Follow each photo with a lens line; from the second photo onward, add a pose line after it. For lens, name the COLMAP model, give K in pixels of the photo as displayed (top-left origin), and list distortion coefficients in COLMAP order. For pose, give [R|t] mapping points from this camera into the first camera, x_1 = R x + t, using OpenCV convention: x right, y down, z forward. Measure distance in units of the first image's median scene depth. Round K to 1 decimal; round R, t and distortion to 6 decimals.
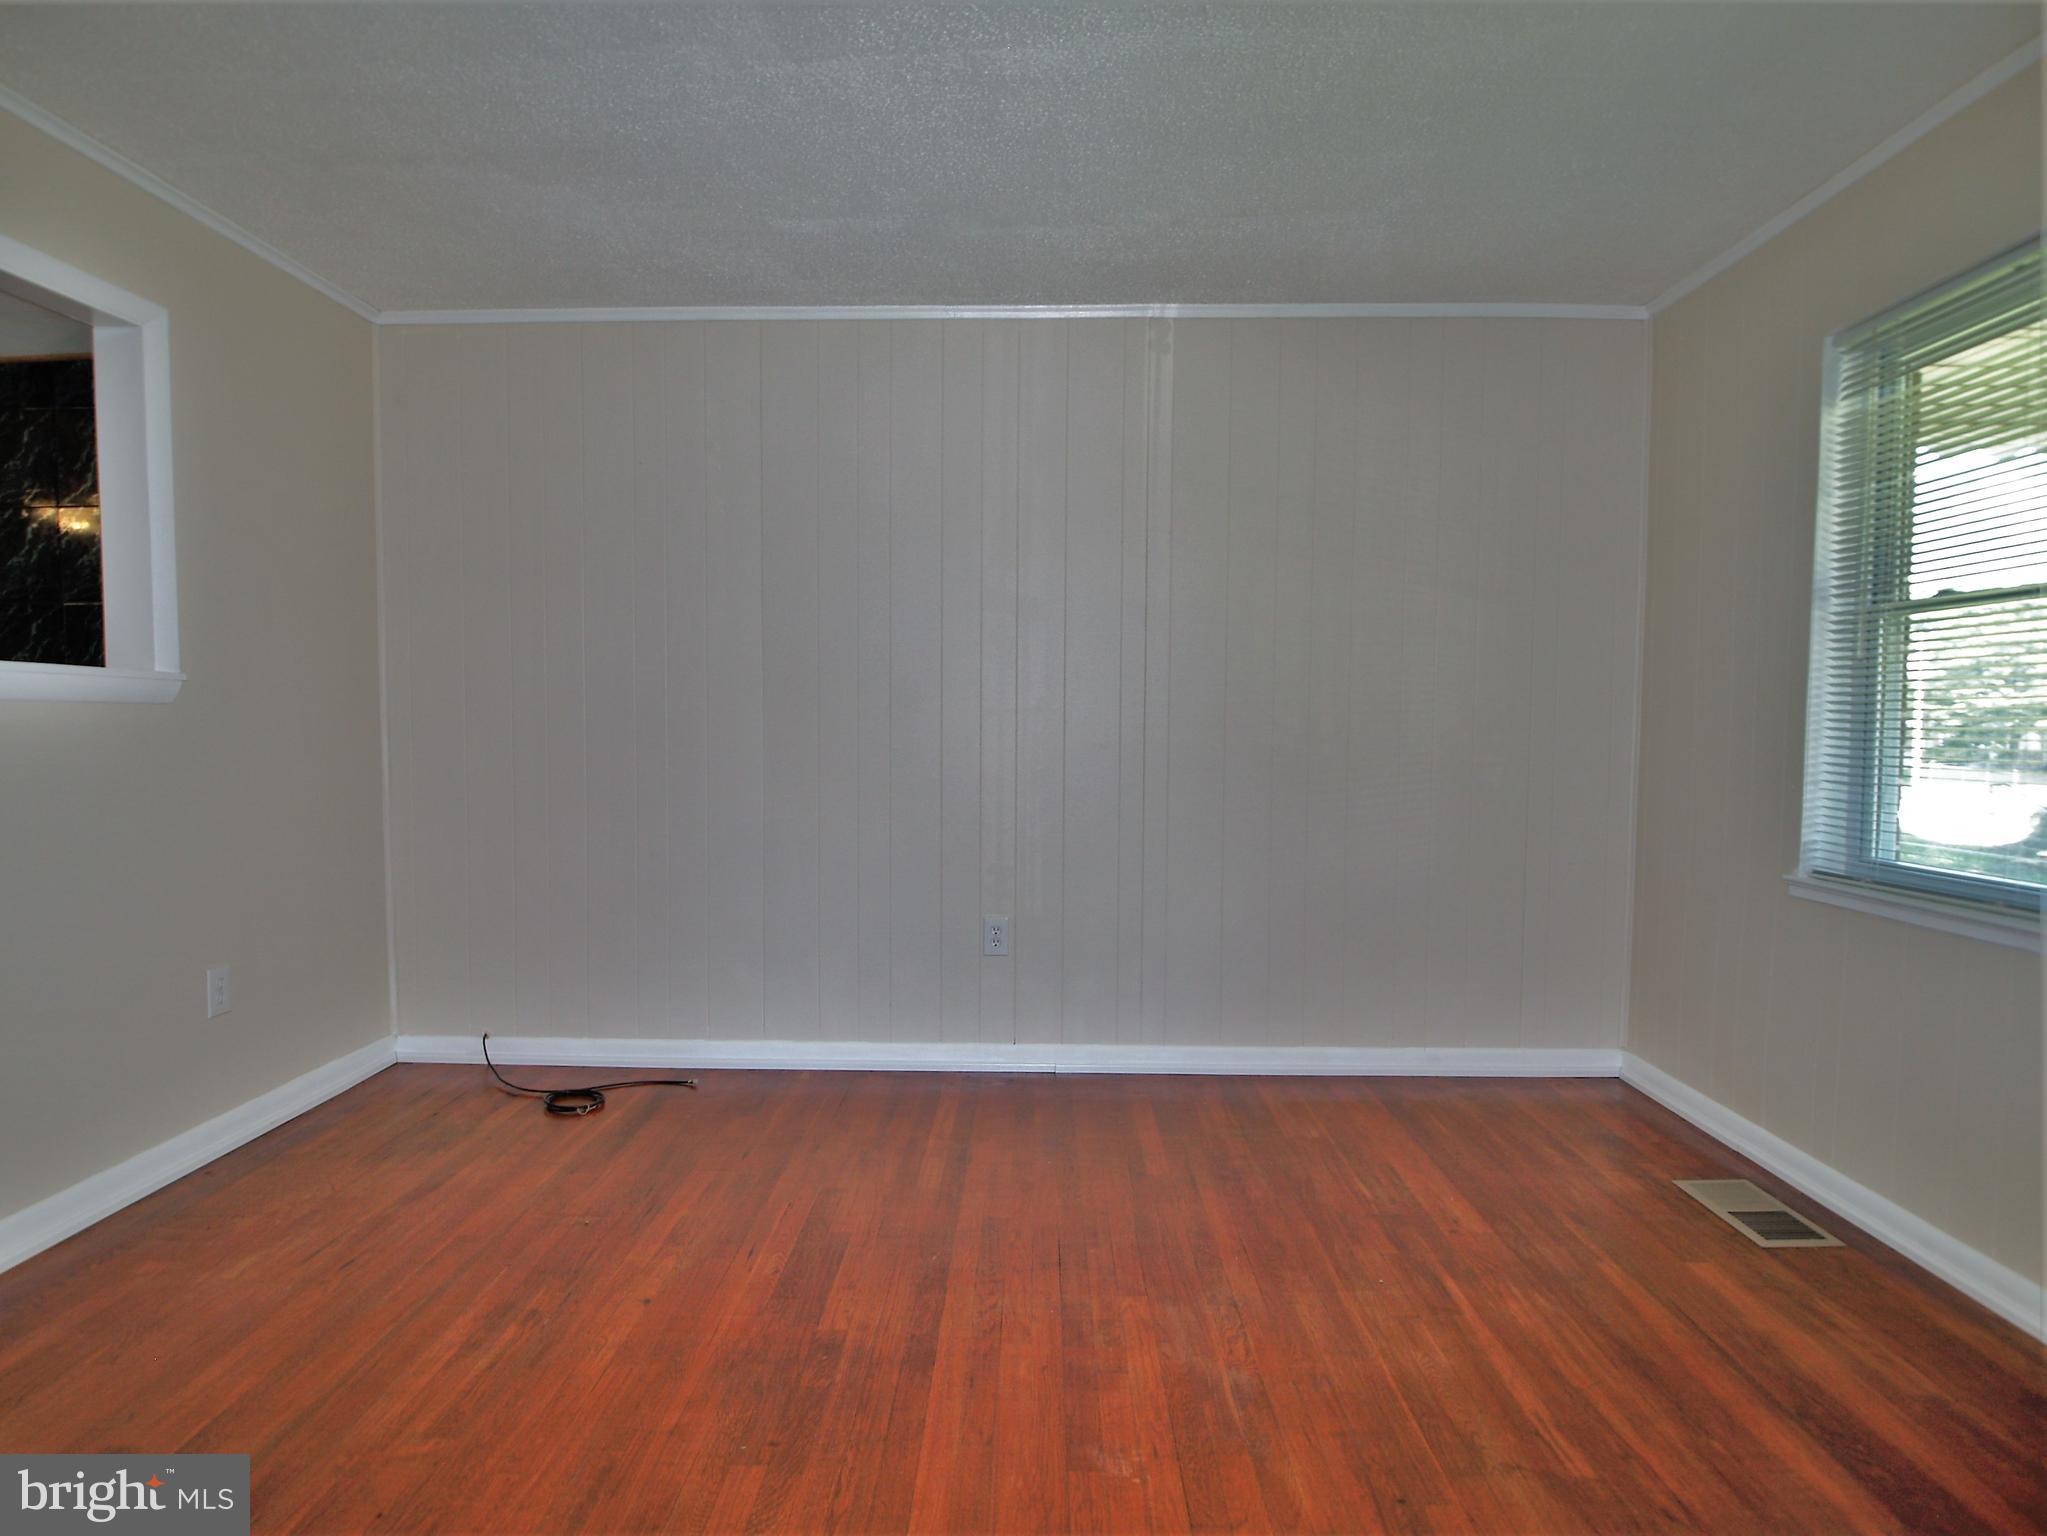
lens RADIAL K [[1106.6, 0, 1023.5], [0, 1106.6, 768.0], [0, 0, 1]] dist [-0.021267, -0.000330]
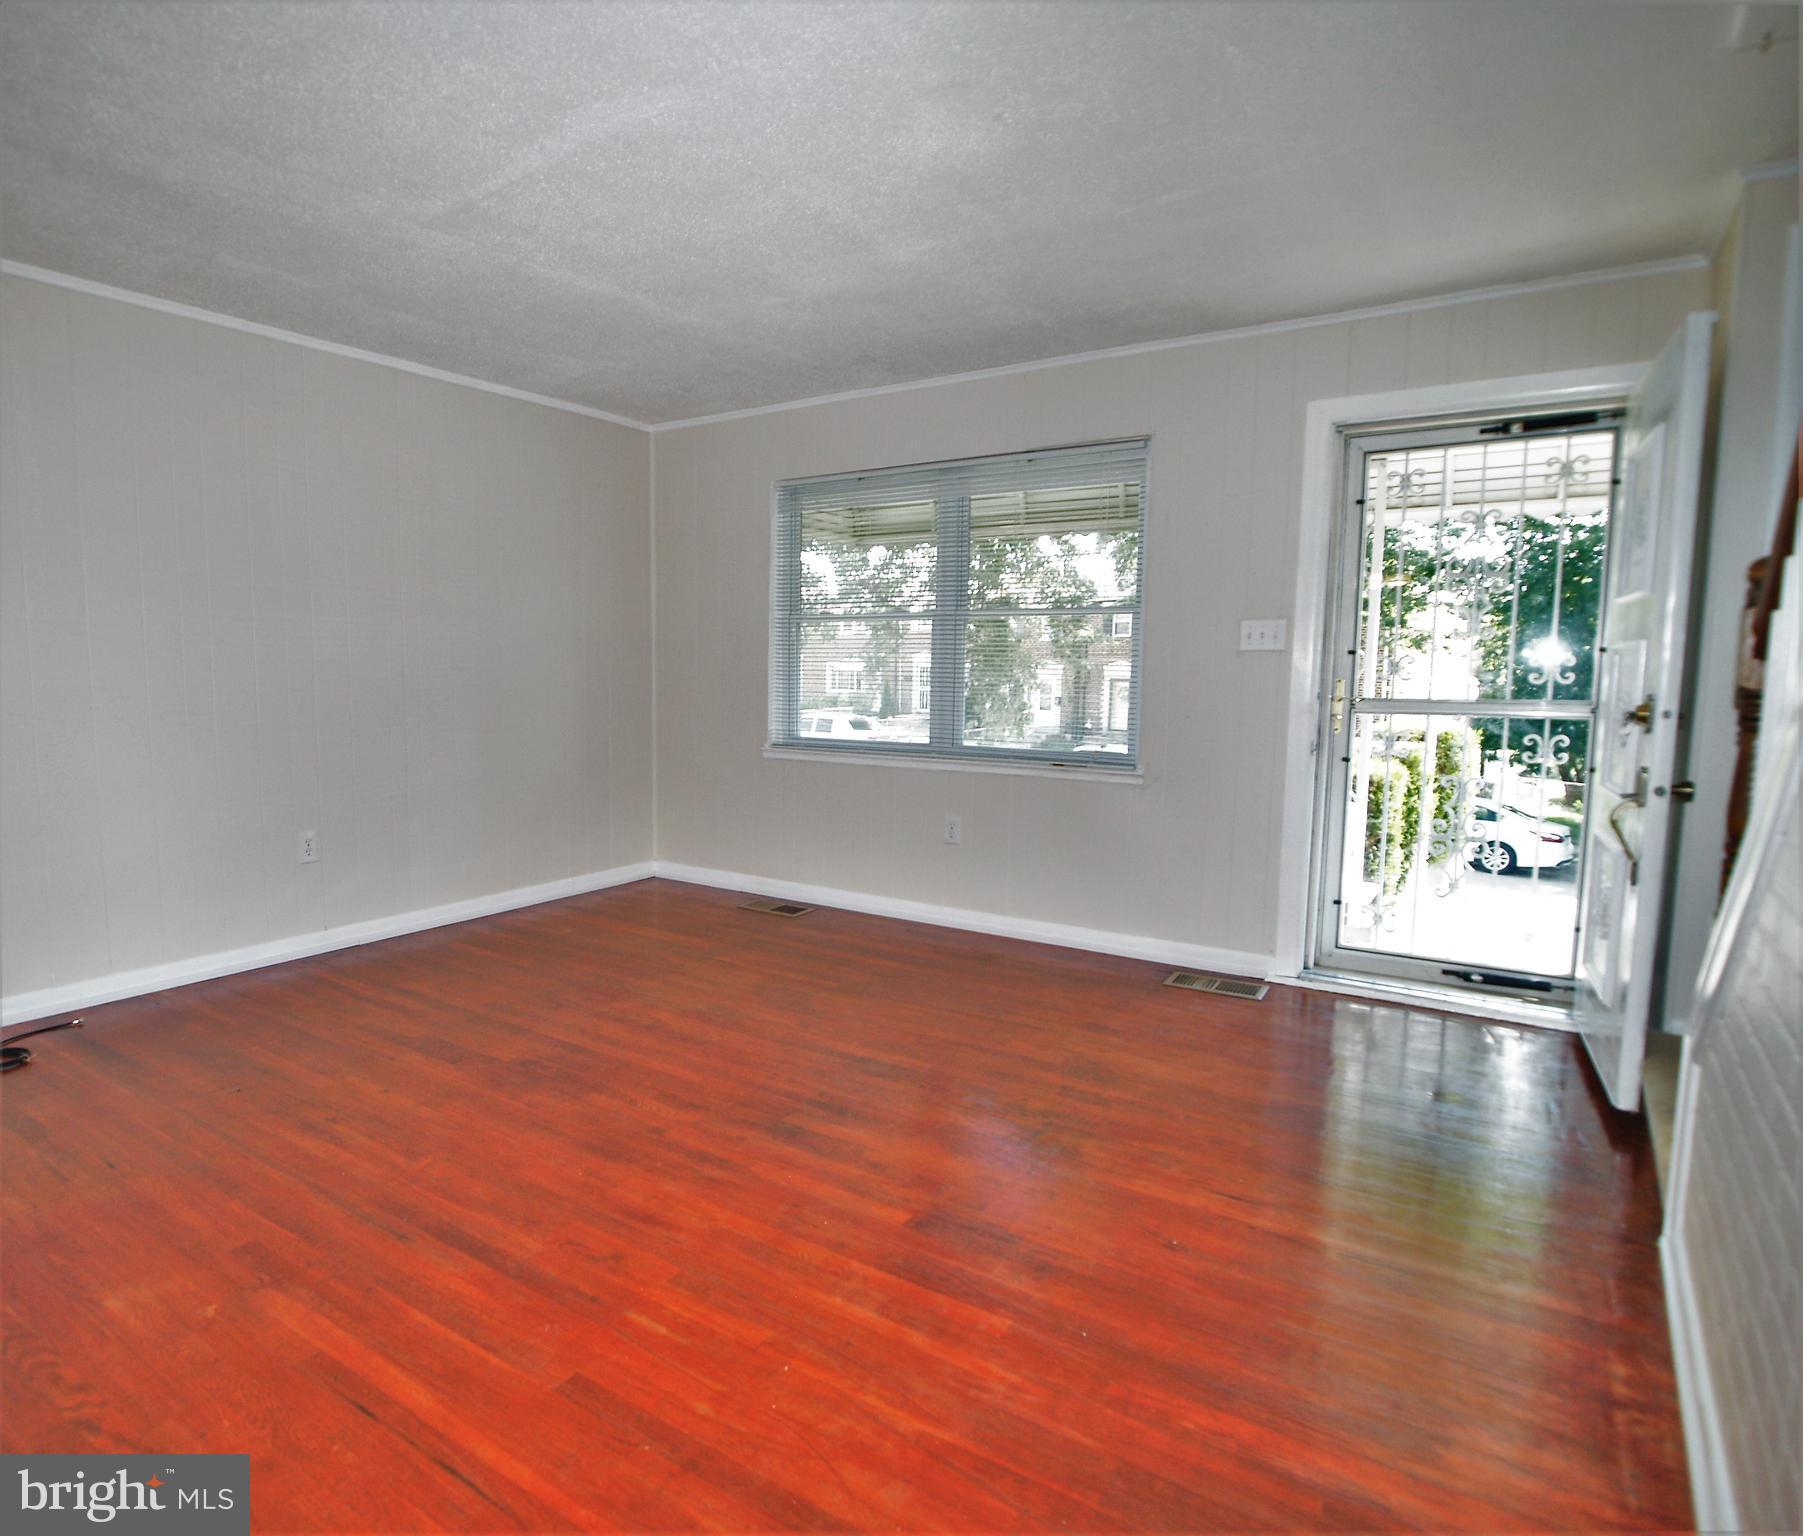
lens RADIAL K [[1073.5, 0, 775.2], [0, 1073.5, 773.4], [0, 0, 1]] dist [-0.019906, 0.000346]
pose [[0.581176, -0.089533, 0.808838, -0.893515], [0.033761, 0.995726, 0.085962, -0.022237], [-0.813078, -0.022651, 0.581715, -0.166154]]
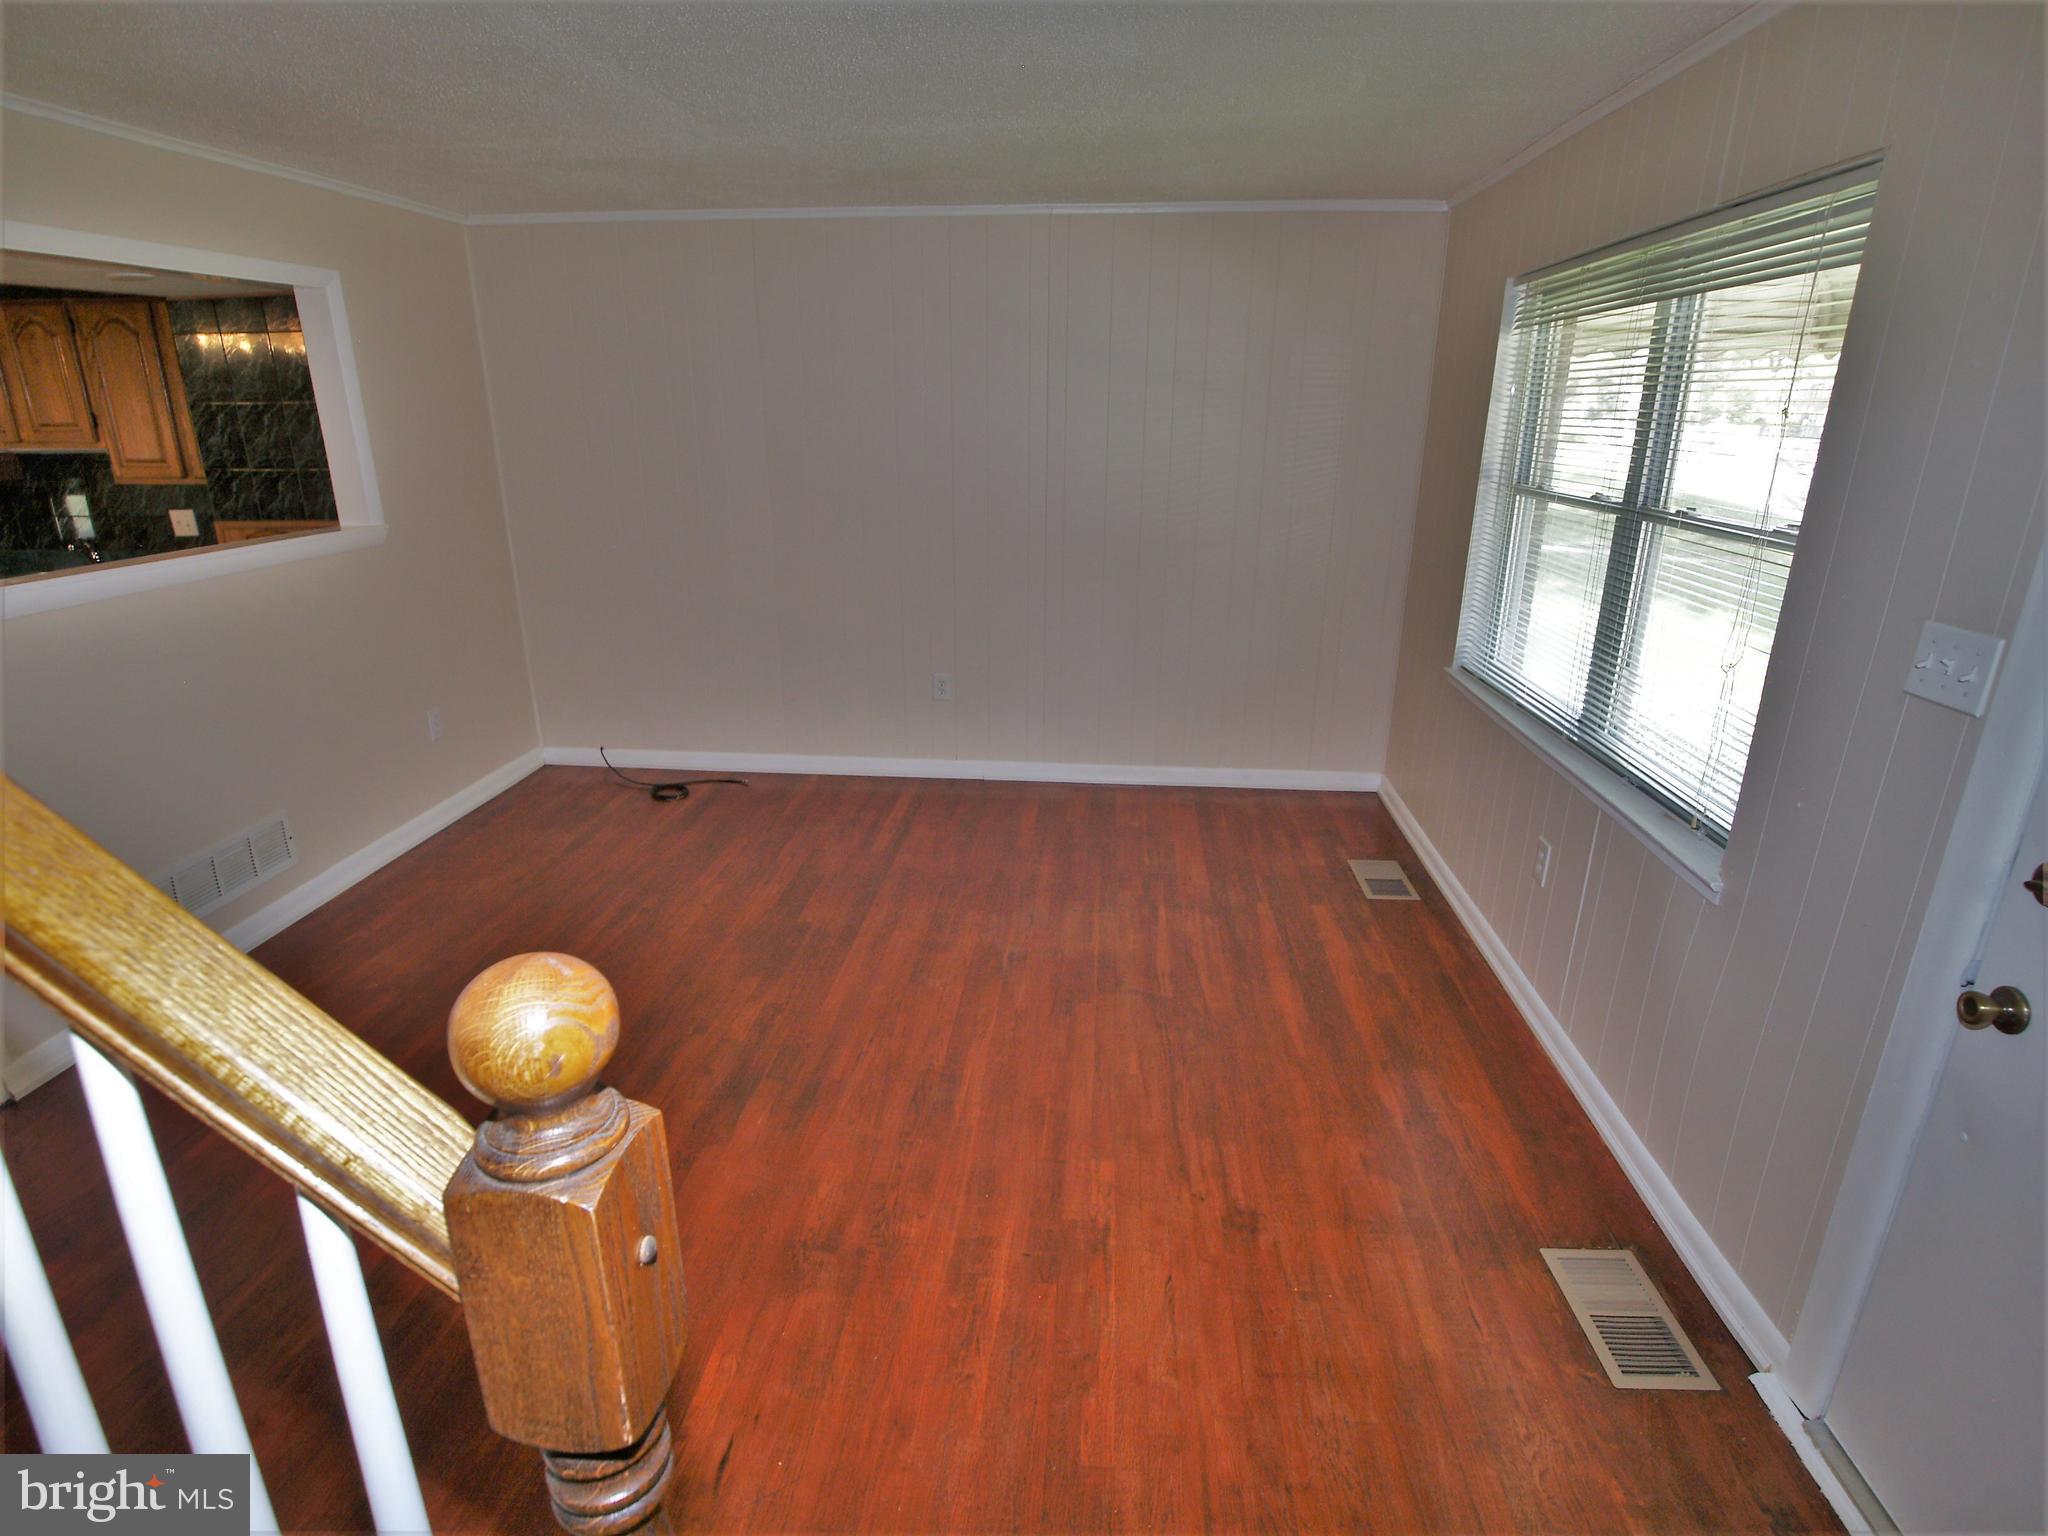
lens RADIAL K [[1068.5, 0, 1022.8], [0, 1068.5, 774.4], [0, 0, 1]] dist [-0.015148, -0.003149]
pose [[0.997620, 0.020629, -0.065787, 0.225366], [-0.001344, 0.959826, 0.280594, -0.166648], [0.068933, -0.279838, 0.957569, -0.455402]]
